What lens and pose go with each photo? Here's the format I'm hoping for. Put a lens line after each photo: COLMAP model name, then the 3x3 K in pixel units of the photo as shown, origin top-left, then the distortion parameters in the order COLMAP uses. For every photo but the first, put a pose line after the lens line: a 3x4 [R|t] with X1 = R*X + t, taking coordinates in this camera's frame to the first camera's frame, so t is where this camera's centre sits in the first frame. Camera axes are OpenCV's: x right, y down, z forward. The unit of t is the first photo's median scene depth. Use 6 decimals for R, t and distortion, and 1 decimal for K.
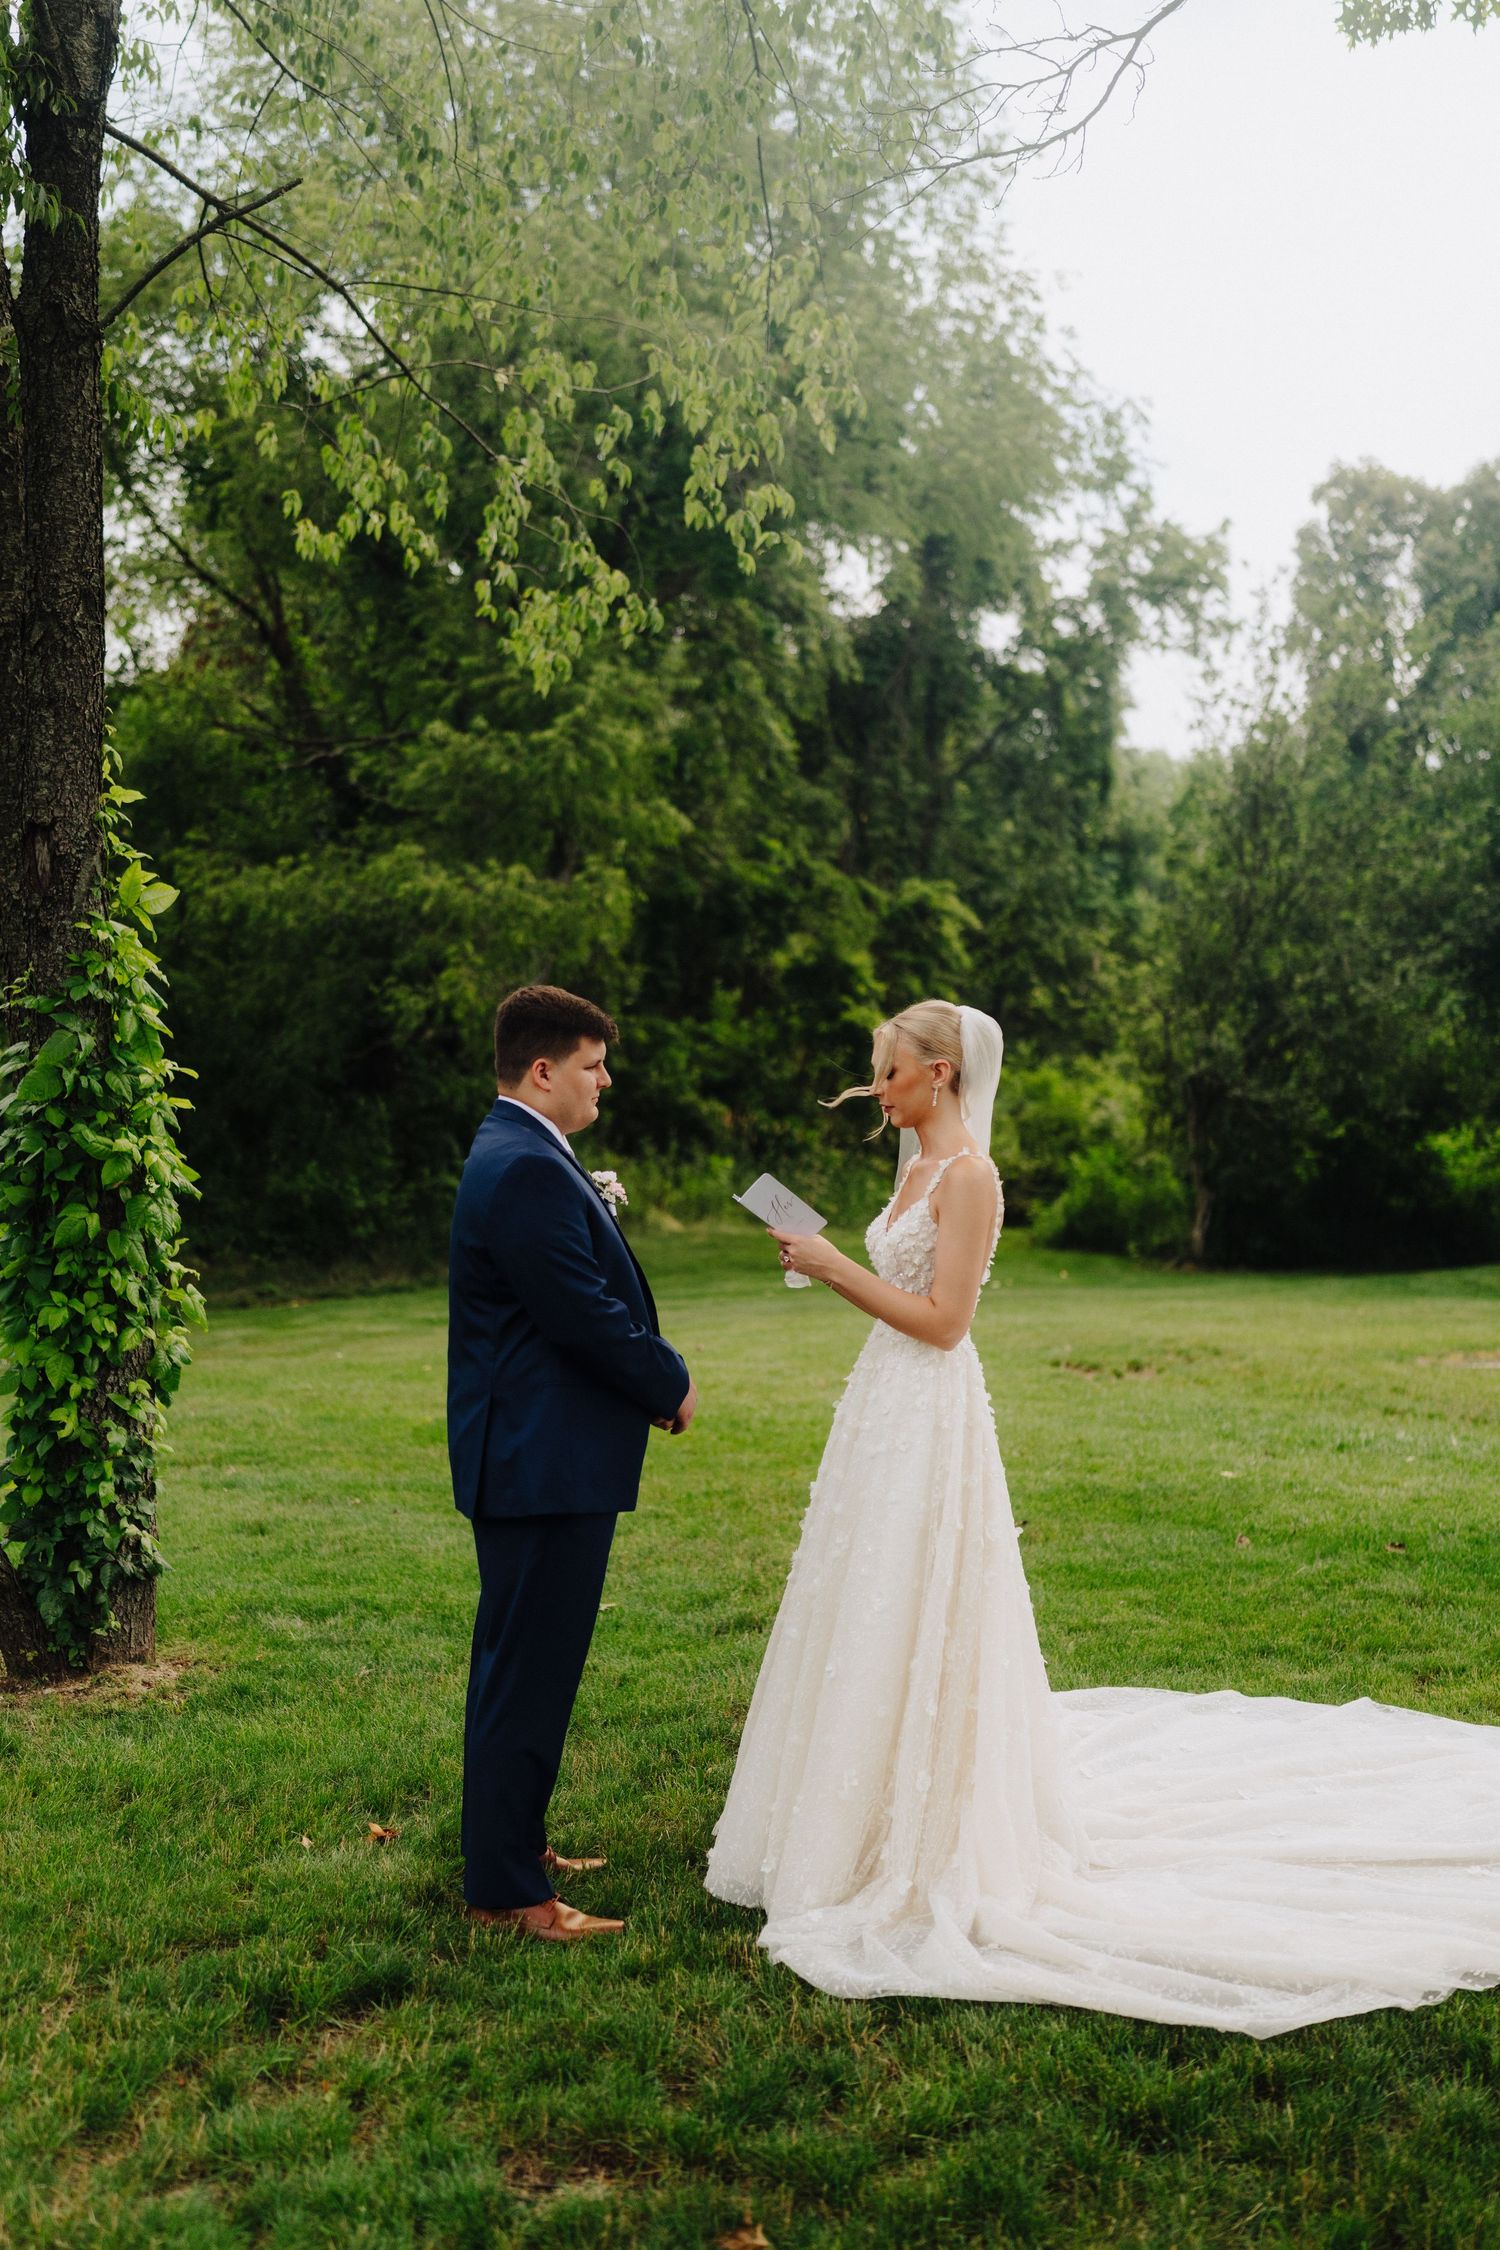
lens RADIAL K [[2518.4, 0, 668.2], [0, 2518.4, 1131.4], [0, 0, 1]] dist [0.005440, -0.036891]
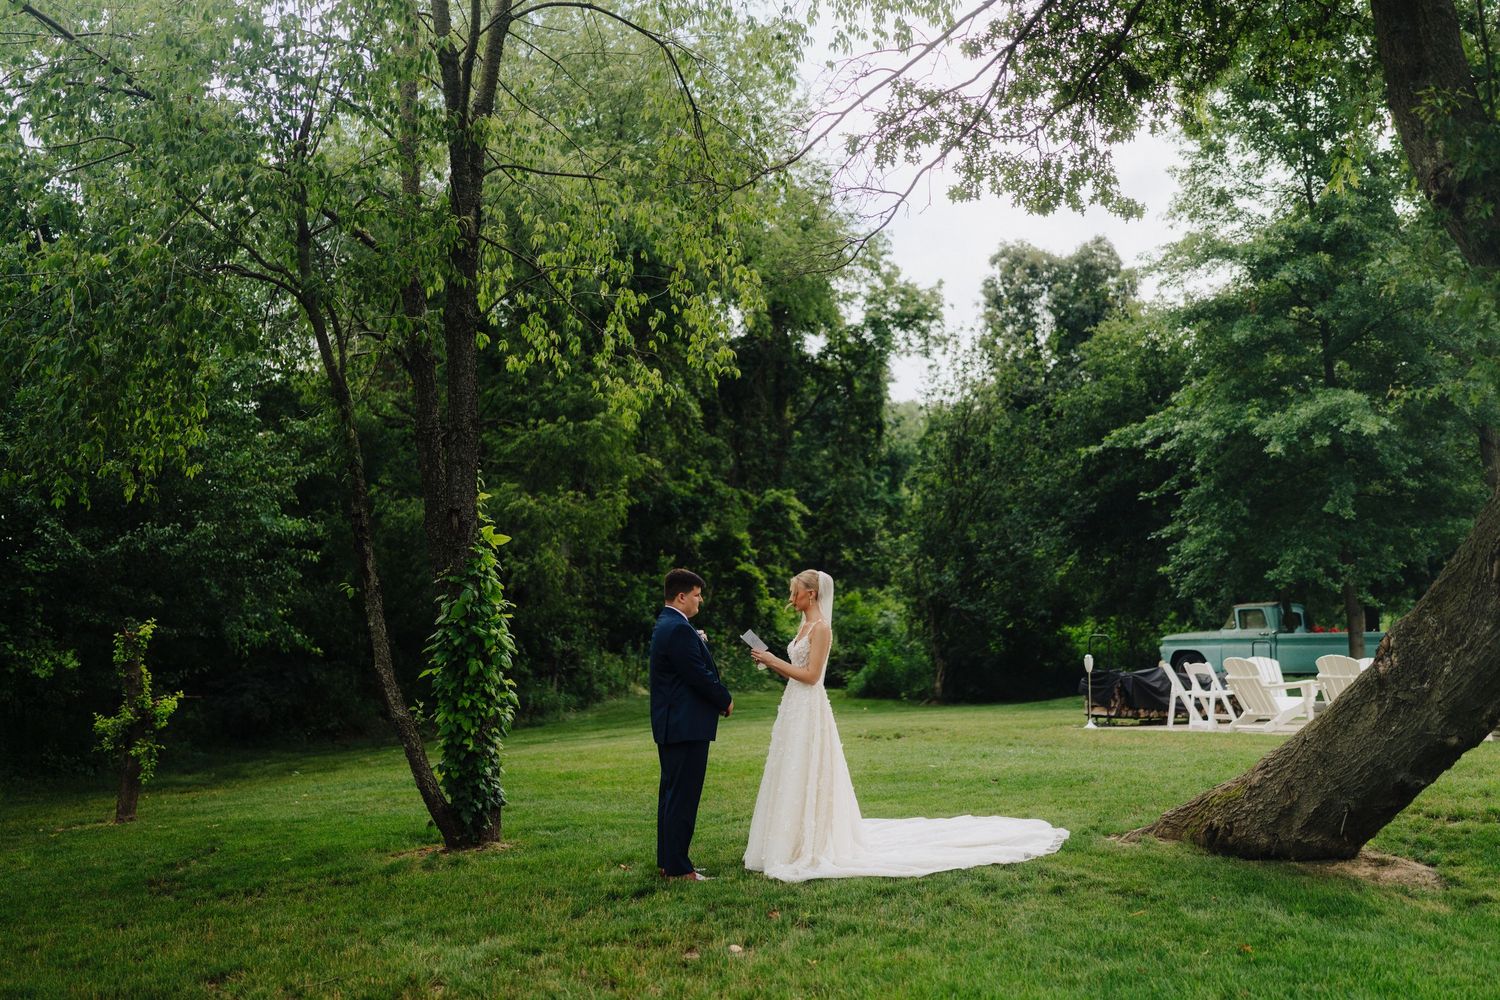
lens RADIAL K [[1678.9, 0, 777.5], [0, 1678.9, 453.4], [0, 0, 1]] dist [0.005440, -0.036891]
pose [[0.994131, -0.022128, 0.105897, -0.024430], [0.033965, 0.993204, -0.111318, 0.005517], [-0.102714, 0.114262, 0.988127, -0.172553]]
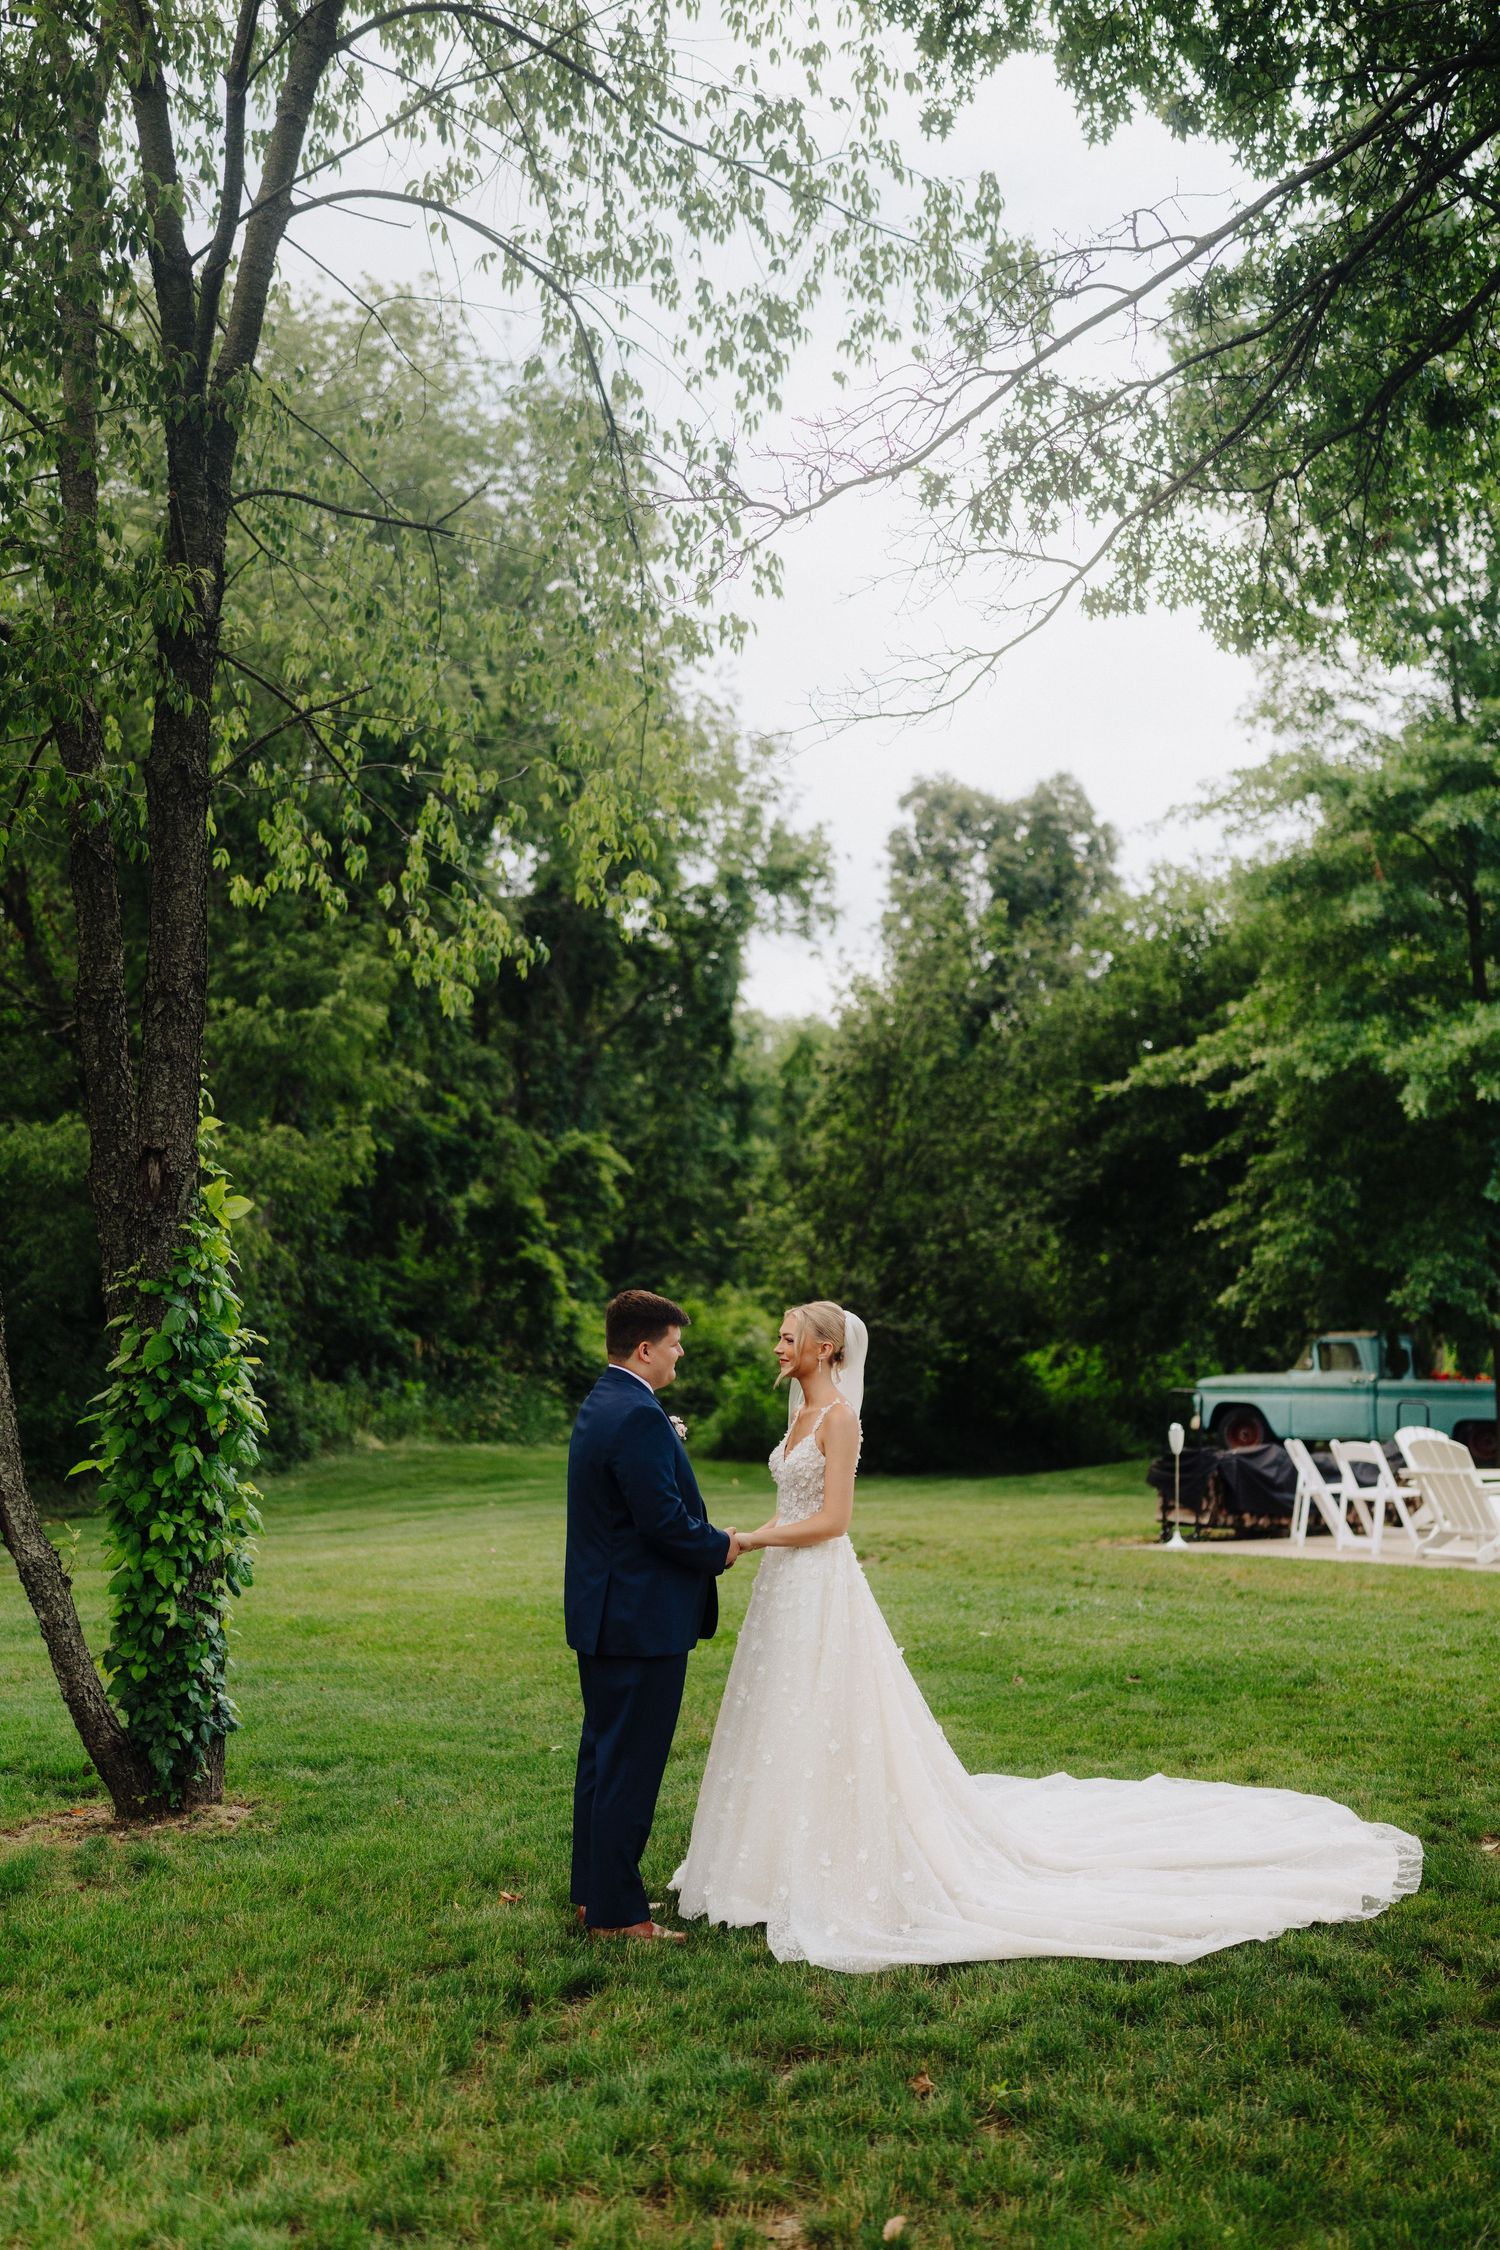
lens RADIAL K [[2371.7, 0, 749.2], [0, 2371.7, 1096.4], [0, 0, 1]] dist [0.008339, 0.006306]
pose [[0.979629, 0.011986, 0.200460, -0.046076], [0.009229, 0.994475, -0.104566, -0.004134], [-0.200606, 0.104285, 0.974106, -0.063409]]
